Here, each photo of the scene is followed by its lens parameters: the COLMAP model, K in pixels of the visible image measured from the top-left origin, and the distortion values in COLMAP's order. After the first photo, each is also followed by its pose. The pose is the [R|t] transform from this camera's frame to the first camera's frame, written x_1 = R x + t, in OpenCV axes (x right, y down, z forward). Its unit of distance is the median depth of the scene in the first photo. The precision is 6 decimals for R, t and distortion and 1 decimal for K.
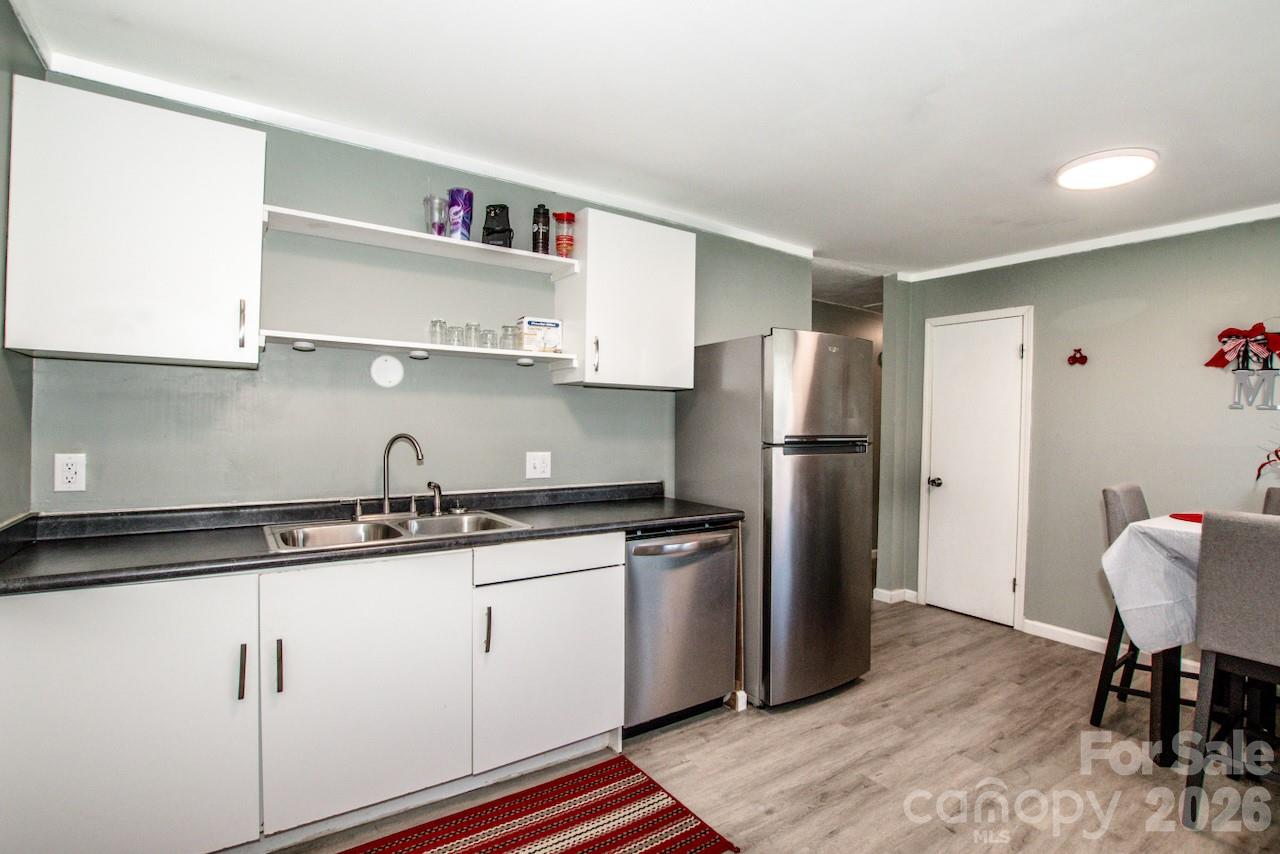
lens RADIAL K [[589.0, 0, 638.6], [0, 589.0, 439.1], [0, 0, 1]] dist [-0.039545, 0.006537]
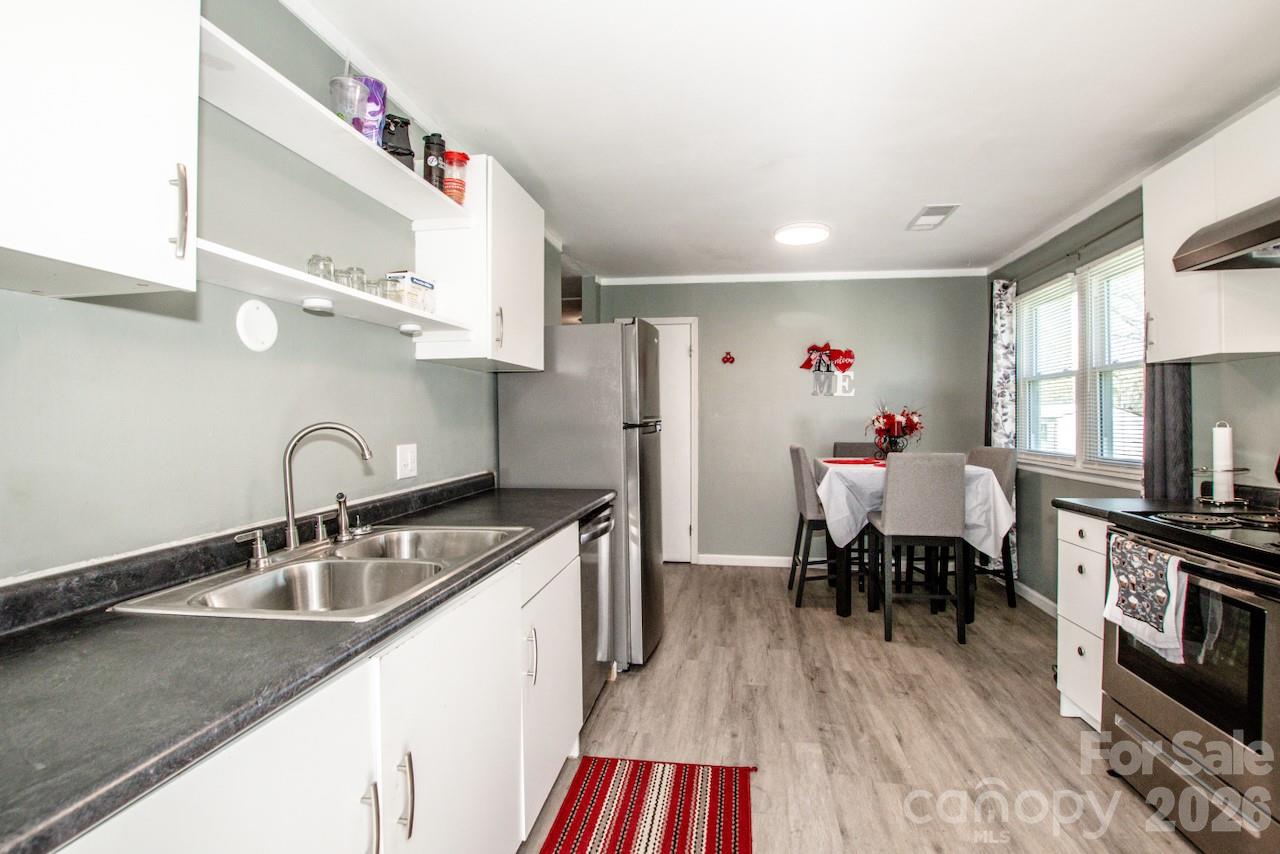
lens RADIAL K [[589.0, 0, 667.4], [0, 589.0, 428.3], [0, 0, 1]] dist [-0.039545, 0.006537]
pose [[0.662946, -0.034668, 0.747864, -0.541242], [0.035299, 0.999264, 0.015031, 0.001498], [-0.747835, 0.016434, 0.663681, 0.230937]]
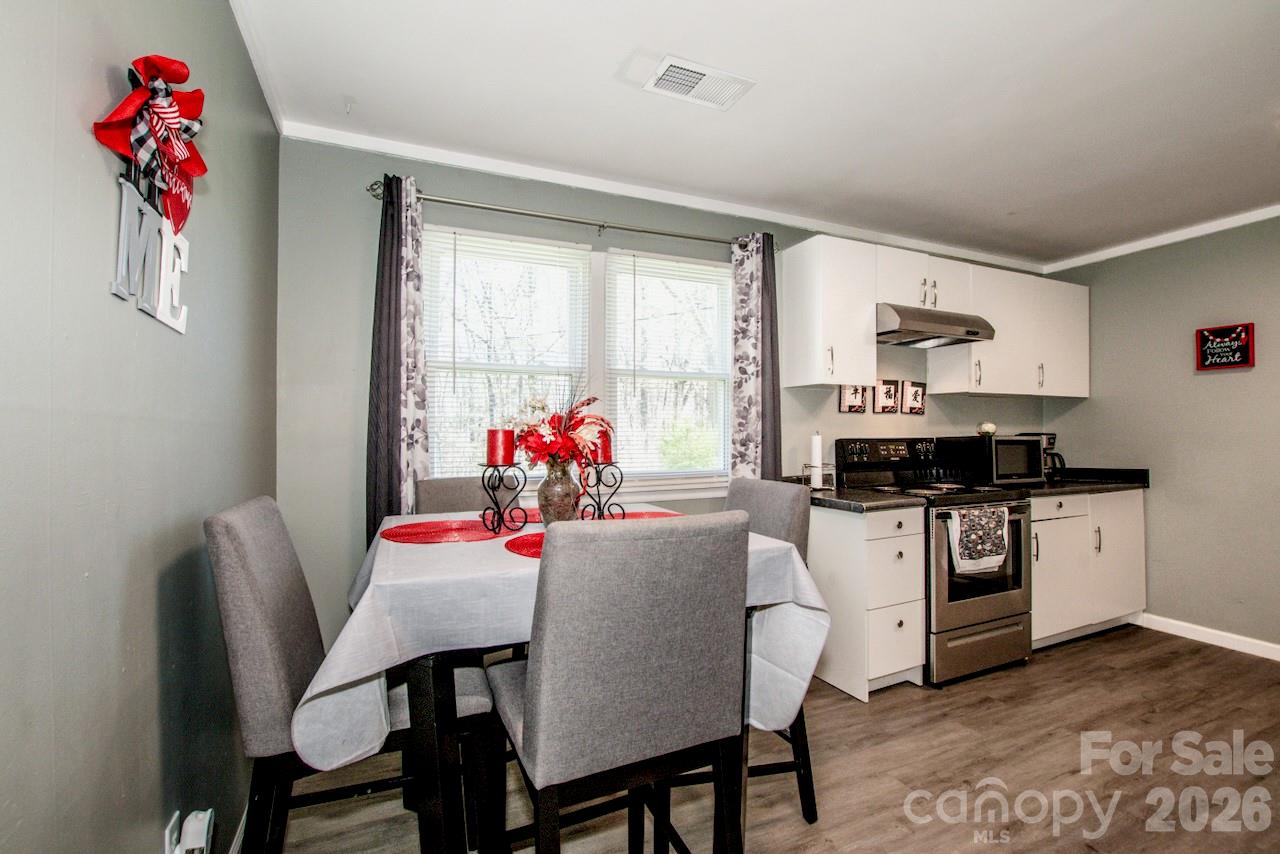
lens RADIAL K [[589.0, 0, 656.0], [0, 589.0, 419.0], [0, 0, 1]] dist [-0.039545, 0.006537]
pose [[-0.989870, -0.017453, 0.140902, 0.806672], [-0.018005, 0.999834, -0.002638, 0.013599], [-0.140833, -0.005148, -0.990020, 1.449943]]
